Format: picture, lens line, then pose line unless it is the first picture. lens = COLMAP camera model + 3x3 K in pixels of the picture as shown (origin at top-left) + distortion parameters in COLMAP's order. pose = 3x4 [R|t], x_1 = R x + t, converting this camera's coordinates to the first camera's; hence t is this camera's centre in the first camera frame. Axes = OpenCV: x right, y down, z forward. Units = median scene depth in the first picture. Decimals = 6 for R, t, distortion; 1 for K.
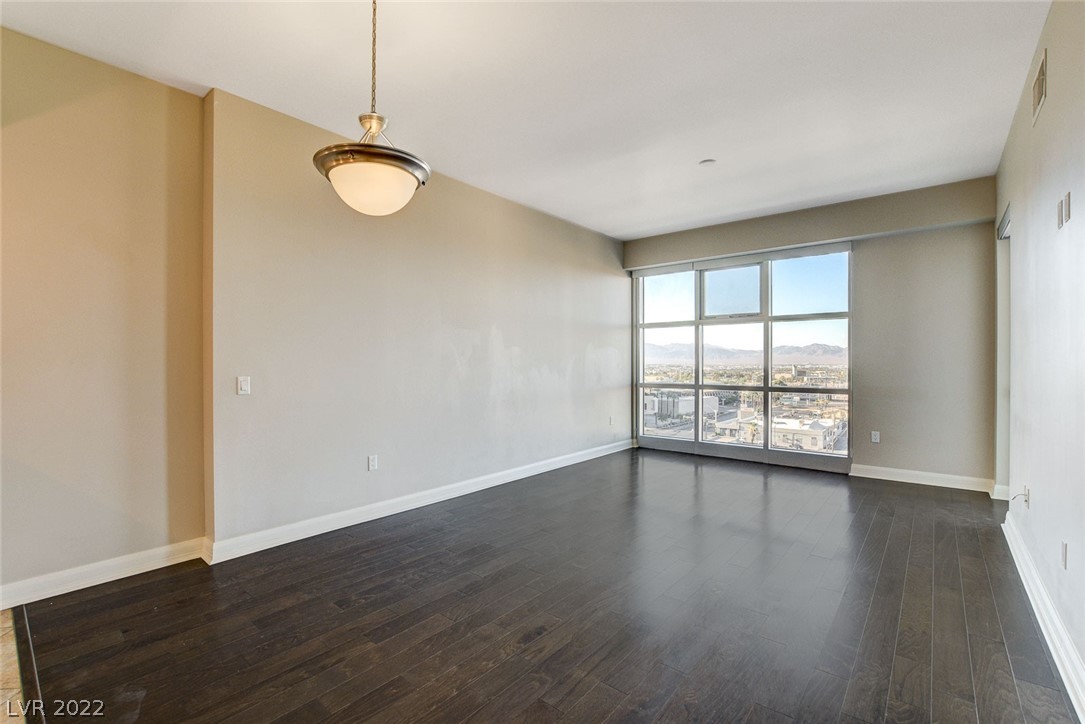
lens RADIAL K [[479.8, 0, 540.4], [0, 479.8, 364.3], [0, 0, 1]] dist [-0.014341, 0.001115]
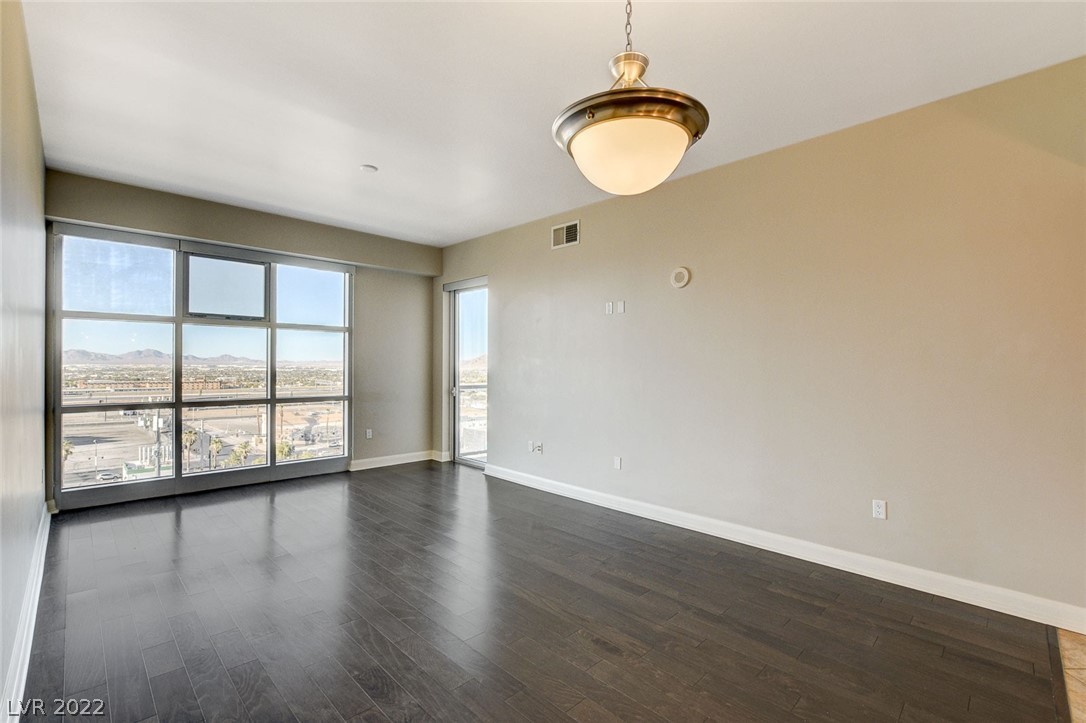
lens RADIAL K [[479.9, 0, 542.0], [0, 479.9, 367.3], [0, 0, 1]] dist [-0.020112, 0.004966]
pose [[0.096317, -0.002610, 0.995347, -0.458506], [-0.003170, 0.999991, 0.002929, -0.020548], [-0.995346, -0.003437, 0.096308, 0.449285]]
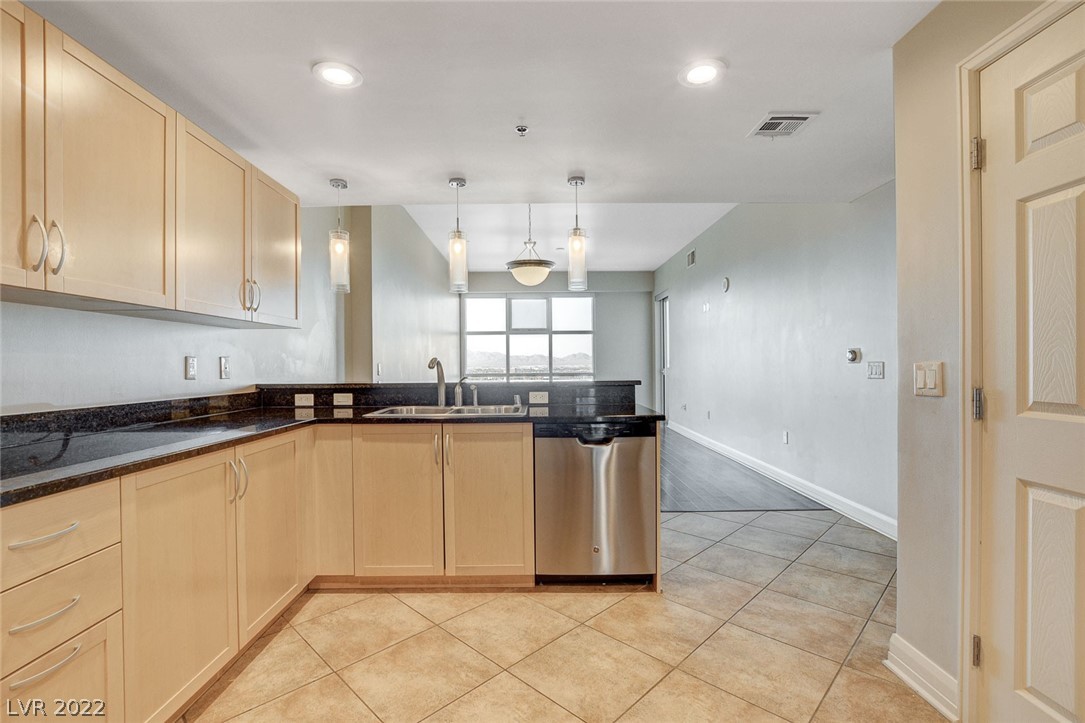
lens RADIAL K [[488.0, 0, 542.4], [0, 488.0, 367.8], [0, 0, 1]] dist [-0.023646, 0.005275]
pose [[0.761388, -0.010929, 0.648204, -0.742422], [0.009765, 0.999938, 0.005389, 0.021239], [-0.648223, 0.002226, 0.761447, -0.309306]]
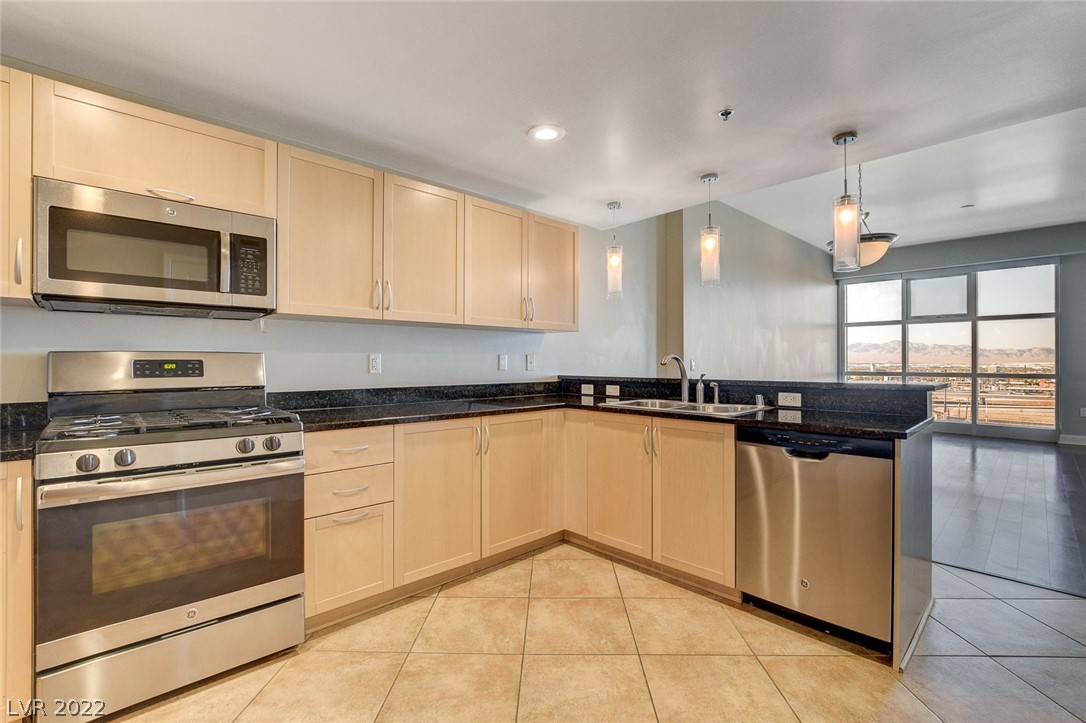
lens RADIAL K [[482.6, 0, 543.0], [0, 482.6, 361.5], [0, 0, 1]] dist [-0.022102, 0.004710]
pose [[0.993450, -0.001267, -0.114261, -0.564245], [0.000912, 0.999995, -0.003156, 0.021347], [0.114264, 0.003031, 0.993446, -0.394324]]
